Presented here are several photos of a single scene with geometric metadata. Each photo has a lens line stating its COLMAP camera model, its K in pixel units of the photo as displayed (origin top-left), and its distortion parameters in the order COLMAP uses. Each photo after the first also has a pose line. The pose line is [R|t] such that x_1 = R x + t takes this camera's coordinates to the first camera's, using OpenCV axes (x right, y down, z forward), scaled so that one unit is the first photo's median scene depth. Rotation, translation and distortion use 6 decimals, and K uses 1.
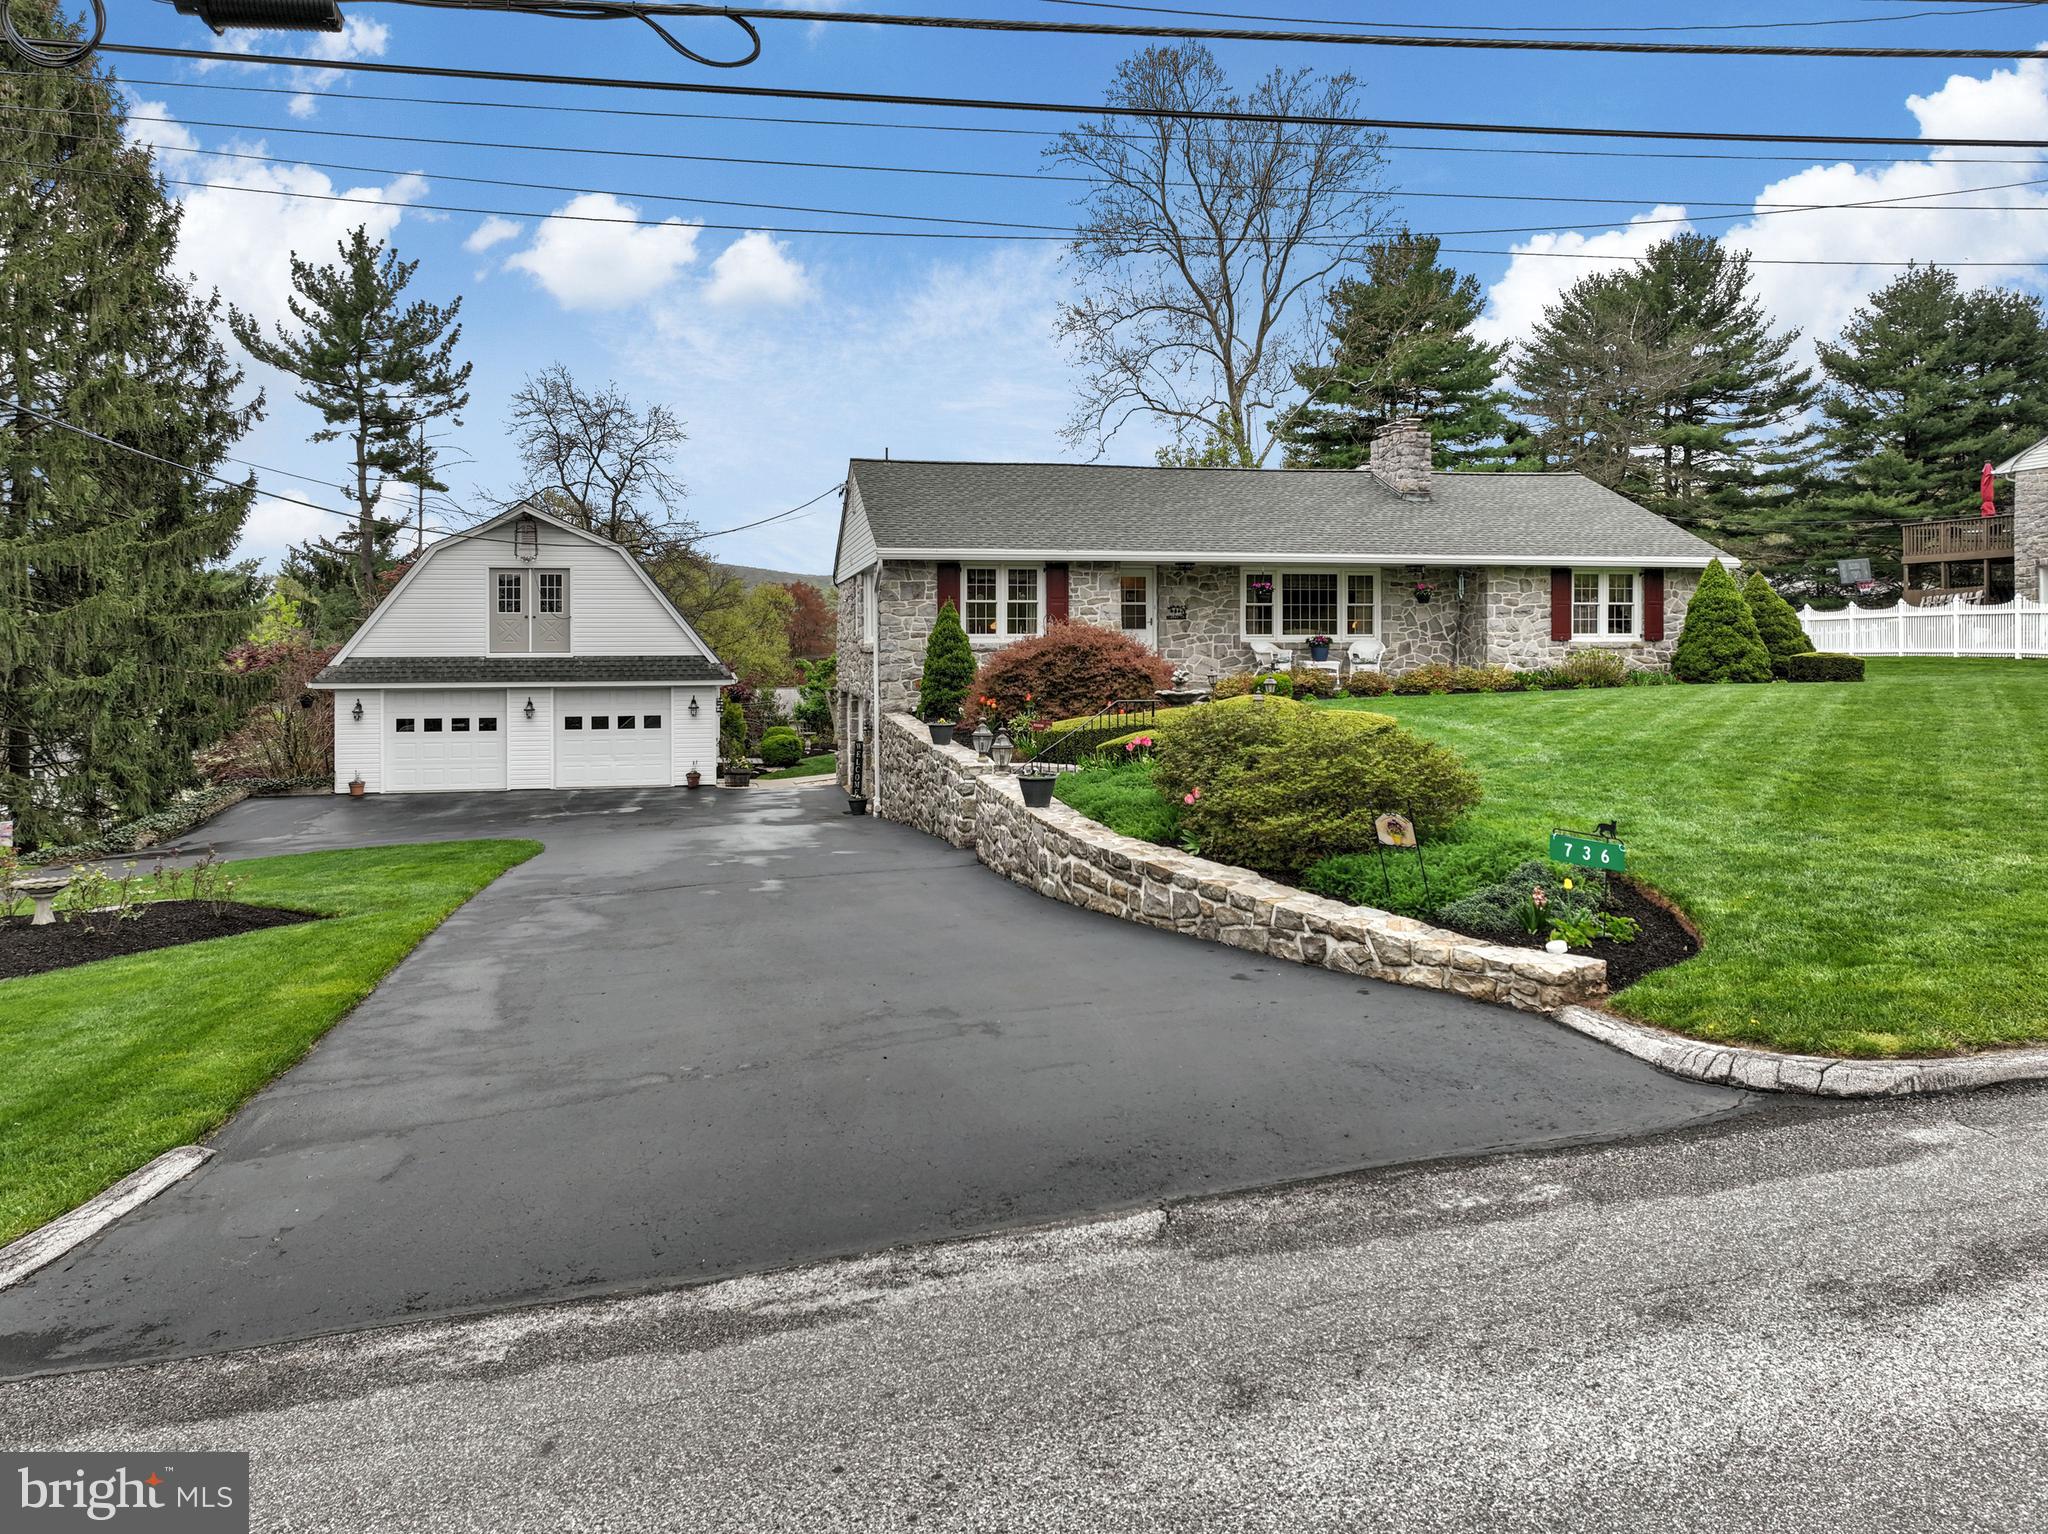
lens RADIAL K [[1477.6, 0, 1031.9], [0, 1477.6, 648.0], [0, 0, 1]] dist [0.034287, -0.061589]
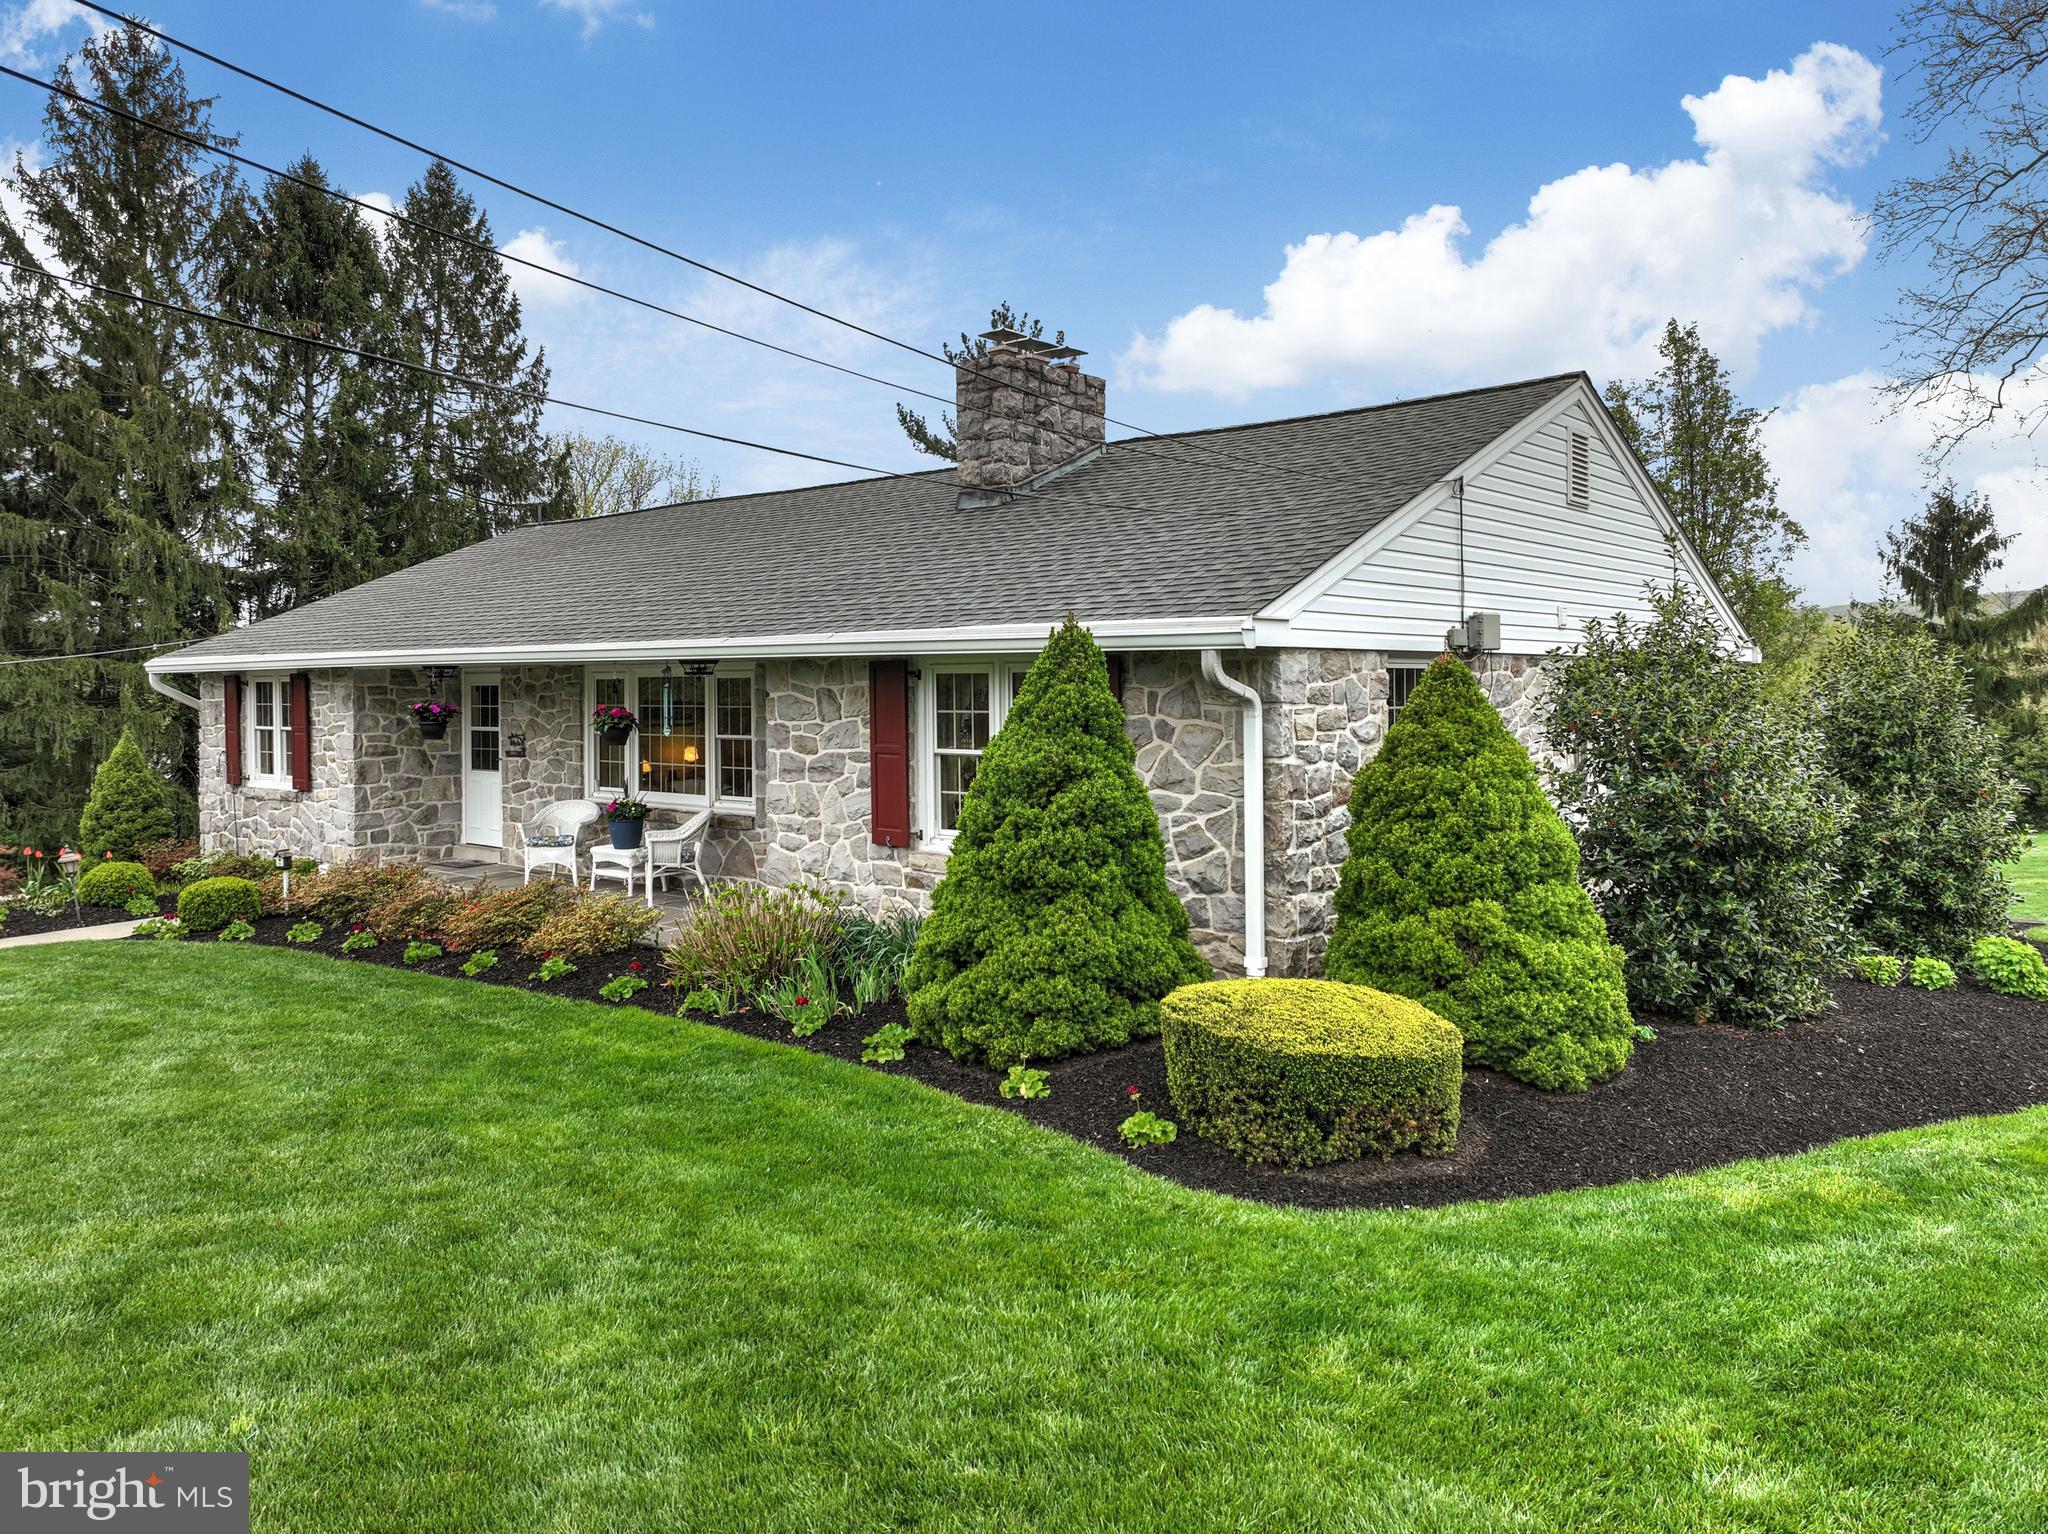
lens RADIAL K [[1470.7, 0, 1024.5], [0, 1470.7, 693.3], [0, 0, 1]] dist [0.005683, 0.009366]
pose [[0.614326, 0.001756, -0.789051, 0.667873], [-0.000997, 0.999998, 0.001450, -0.044672], [0.789052, -0.000104, 0.614326, 0.773401]]
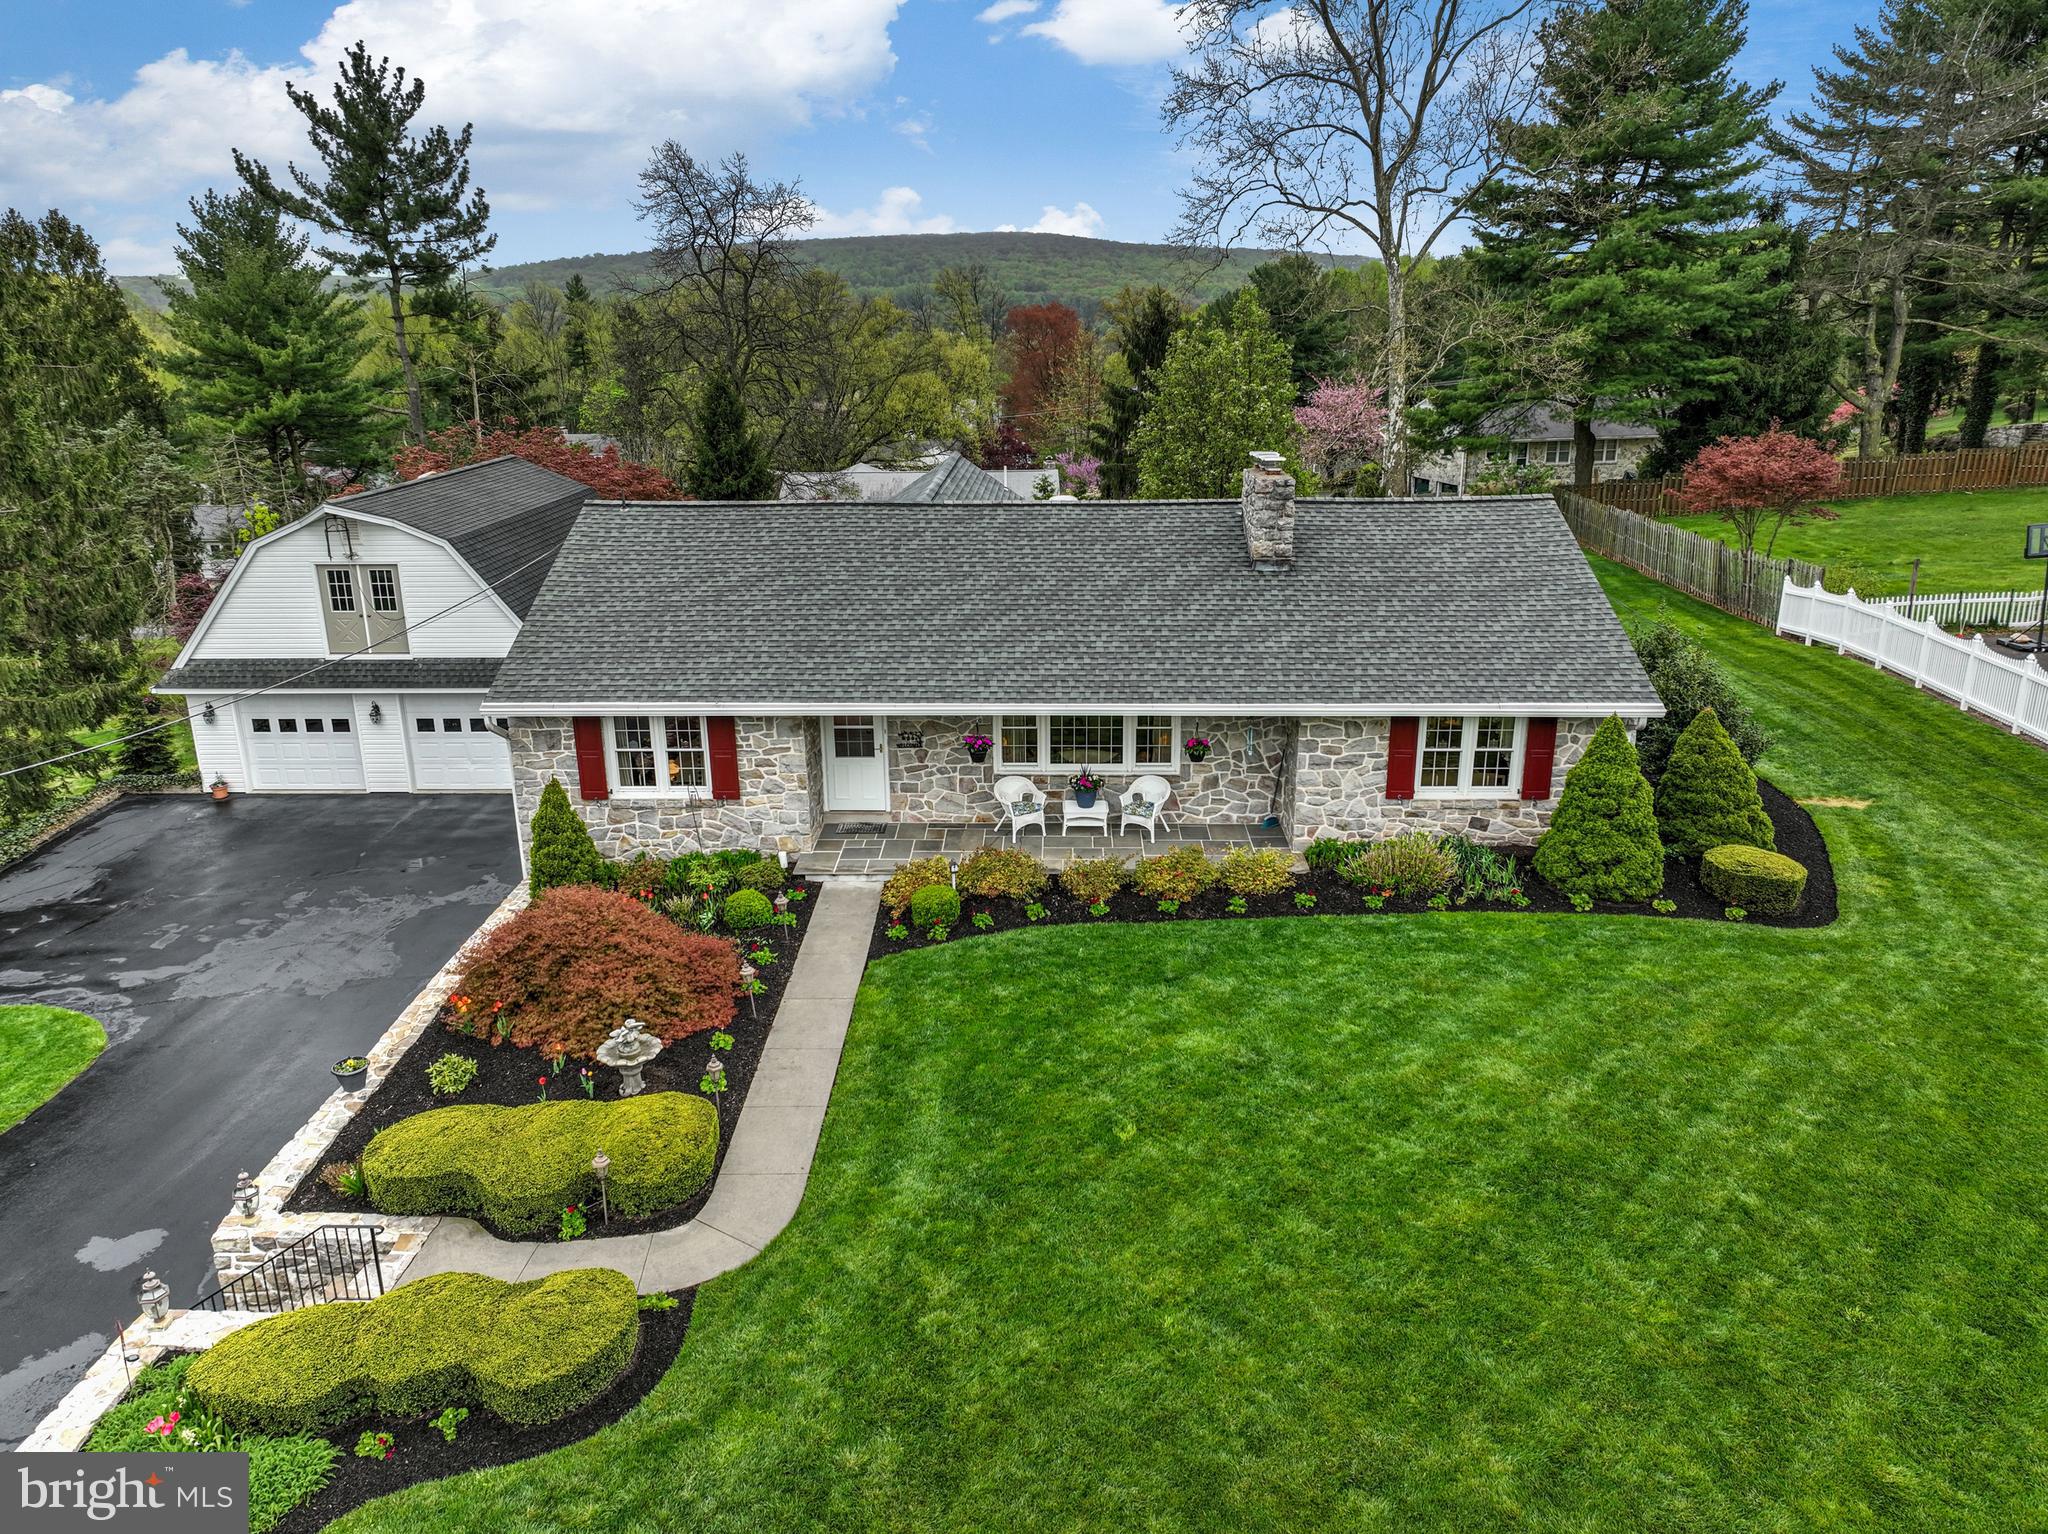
lens RADIAL K [[1440.5, 0, 1024.0], [0, 1440.5, 767.0], [0, 0, 1]] dist [0.013556, 0.005981]
pose [[0.974512, 0.061732, -0.215677, 0.320755], [0.004602, 0.955691, 0.294337, -0.235103], [0.224290, -0.287828, 0.931047, 0.263709]]
